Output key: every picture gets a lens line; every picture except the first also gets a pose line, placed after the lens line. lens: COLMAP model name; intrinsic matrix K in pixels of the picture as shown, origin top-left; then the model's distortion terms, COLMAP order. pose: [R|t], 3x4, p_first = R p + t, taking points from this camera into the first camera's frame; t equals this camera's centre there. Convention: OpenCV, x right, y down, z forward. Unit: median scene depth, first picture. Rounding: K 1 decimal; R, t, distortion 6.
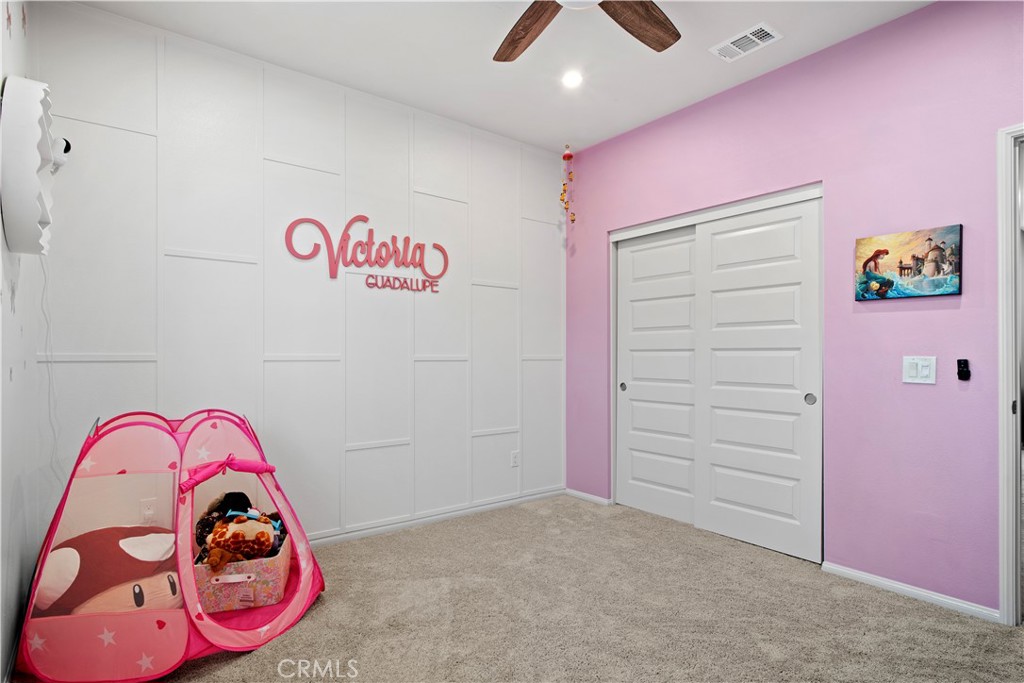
lens RADIAL K [[524.2, 0, 505.3], [0, 524.2, 356.3], [0, 0, 1]] dist [-0.008002, 0.001839]
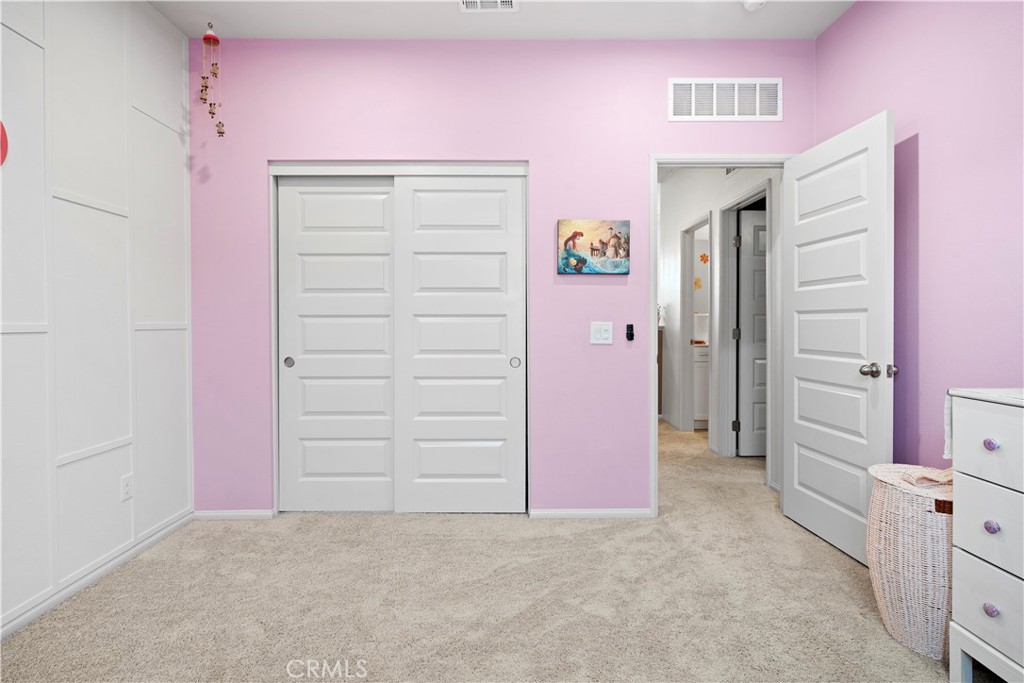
lens RADIAL K [[524.2, 0, 507.4], [0, 524.2, 329.0], [0, 0, 1]] dist [-0.008002, 0.001839]
pose [[0.607311, -0.012137, 0.794371, -0.217665], [0.004454, 0.999920, 0.011872, 0.000176], [-0.794451, -0.003672, 0.607317, 0.280437]]
